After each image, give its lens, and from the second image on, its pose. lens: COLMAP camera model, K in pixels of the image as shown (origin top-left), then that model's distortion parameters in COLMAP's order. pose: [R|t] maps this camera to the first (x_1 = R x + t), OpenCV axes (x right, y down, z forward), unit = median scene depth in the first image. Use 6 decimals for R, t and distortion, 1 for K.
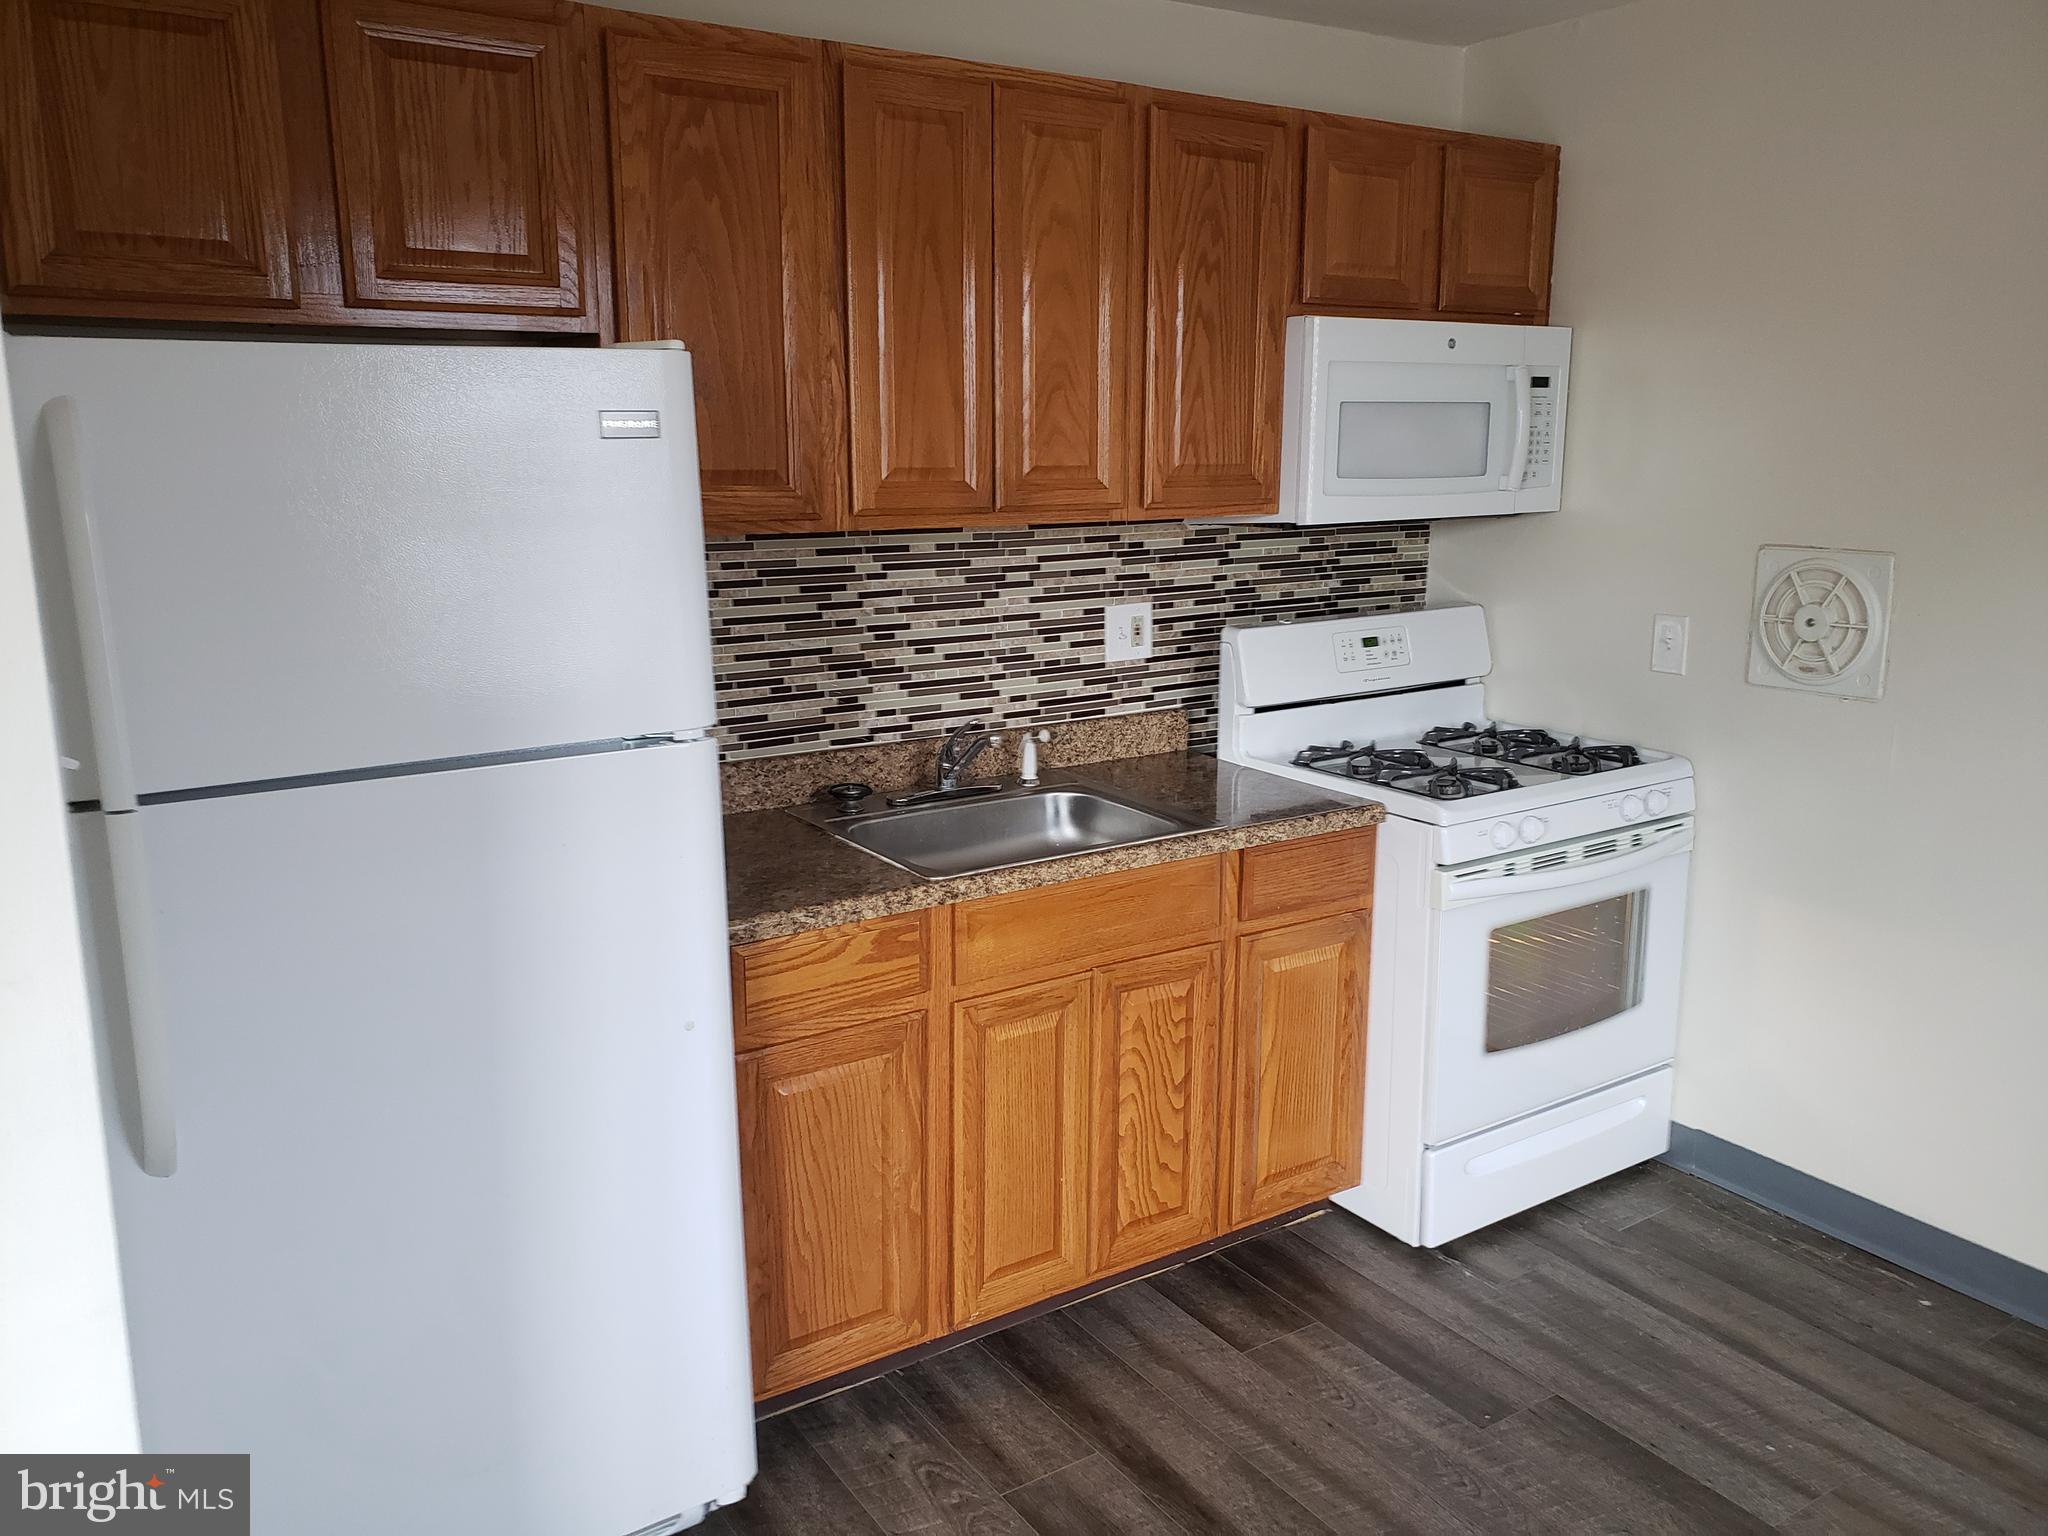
lens RADIAL K [[1609.2, 0, 1032.0], [0, 1609.2, 767.7], [0, 0, 1]] dist [0.058990, -0.043838]
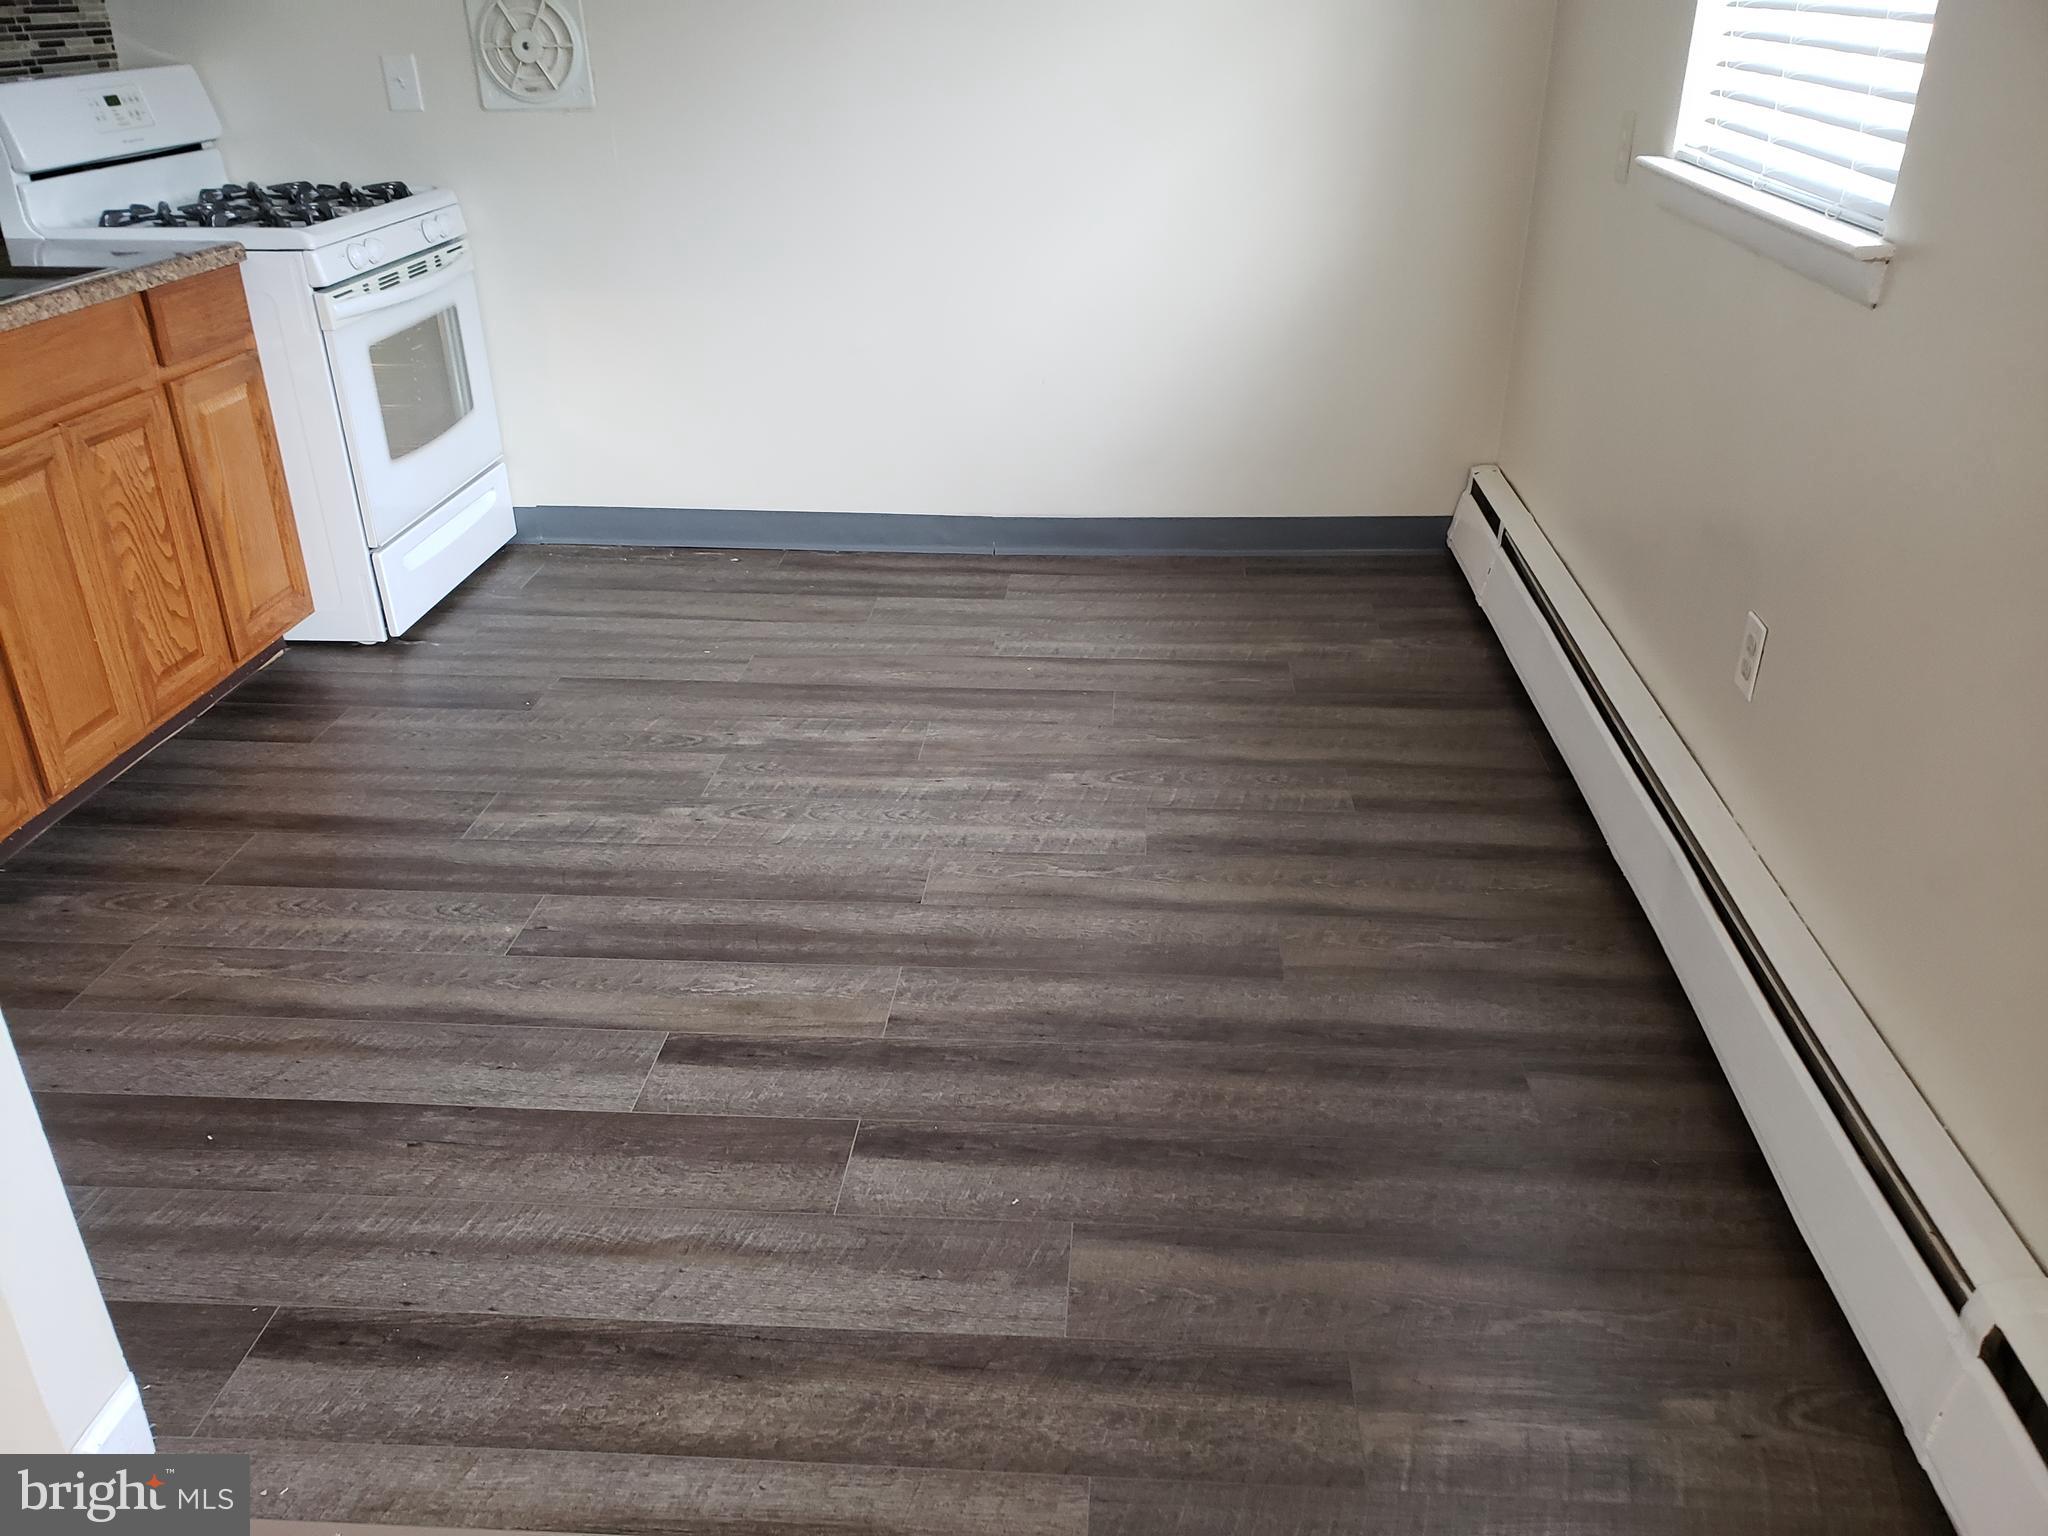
lens RADIAL K [[1609.2, 0, 1016.6], [0, 1609.2, 761.4], [0, 0, 1]] dist [0.058990, -0.043838]
pose [[0.626279, -0.345617, 0.698801, -0.327055], [0.170767, 0.935409, 0.309595, 0.096357], [-0.760666, -0.074561, 0.644847, -0.097903]]
